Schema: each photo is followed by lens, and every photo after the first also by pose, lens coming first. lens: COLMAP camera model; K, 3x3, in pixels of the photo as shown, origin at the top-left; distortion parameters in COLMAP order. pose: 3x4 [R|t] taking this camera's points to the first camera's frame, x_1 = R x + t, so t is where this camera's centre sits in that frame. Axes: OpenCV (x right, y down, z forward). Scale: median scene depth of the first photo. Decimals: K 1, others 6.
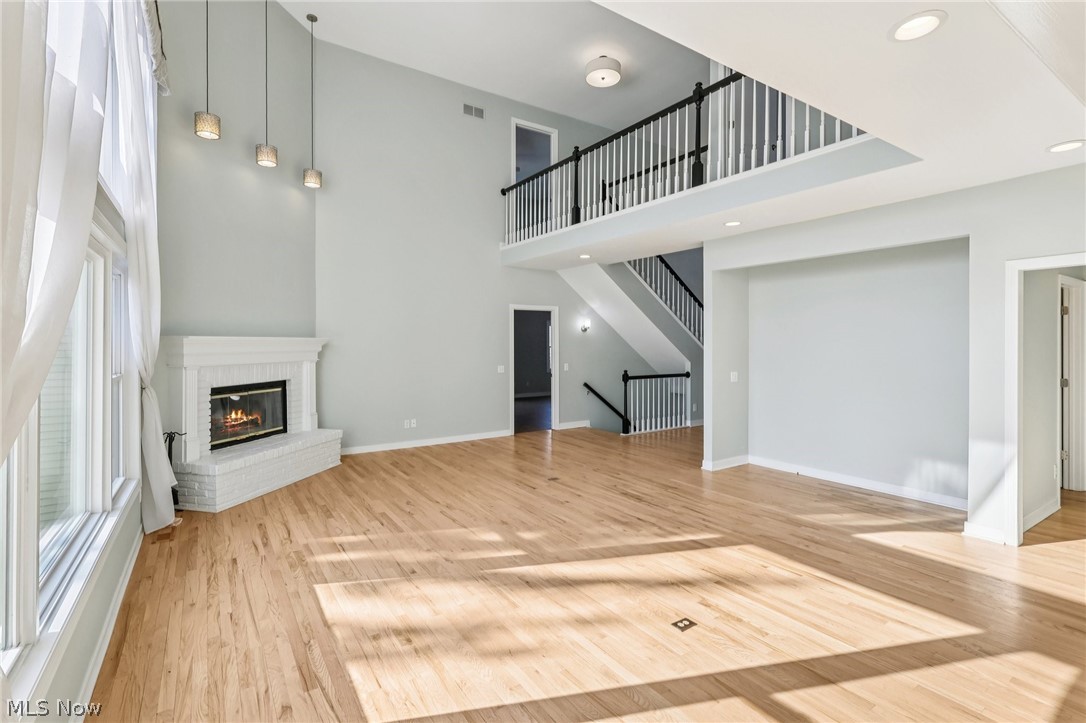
lens RADIAL K [[504.1, 0, 547.3], [0, 504.1, 347.6], [0, 0, 1]] dist [-0.002211, 0.001443]
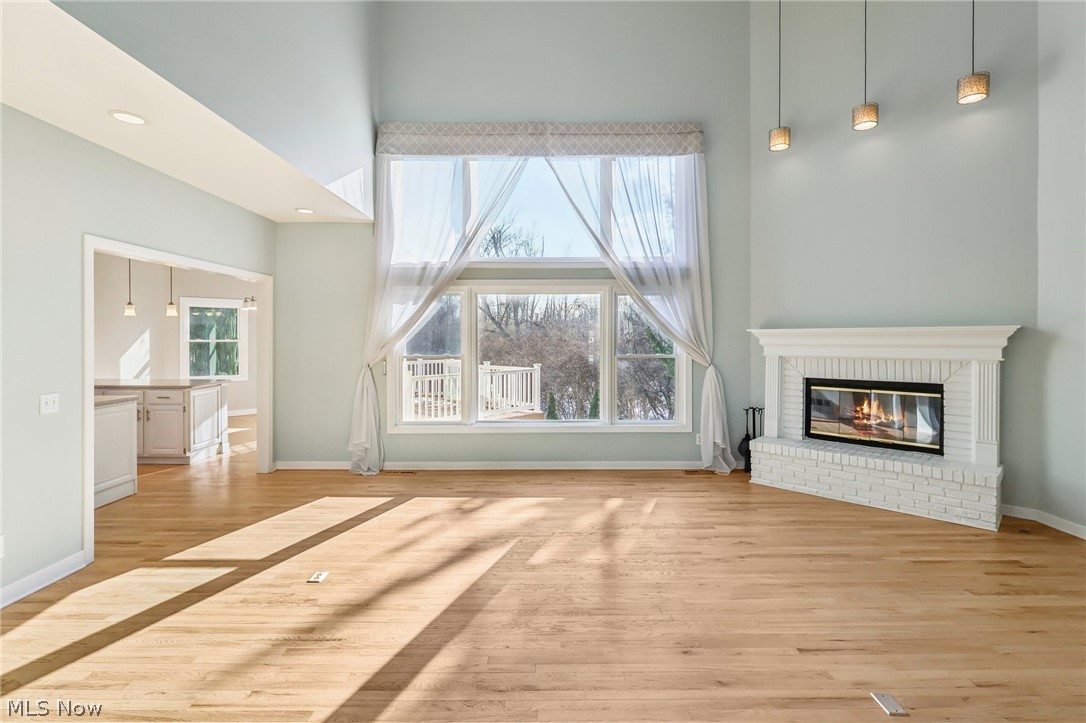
lens RADIAL K [[504.1, 0, 544.0], [0, 504.1, 352.2], [0, 0, 1]] dist [-0.002211, 0.001443]
pose [[-0.557029, 0.023152, -0.830170, 0.509868], [-0.004968, 0.999501, 0.031208, -0.003085], [0.830478, 0.021508, -0.556636, 1.129977]]
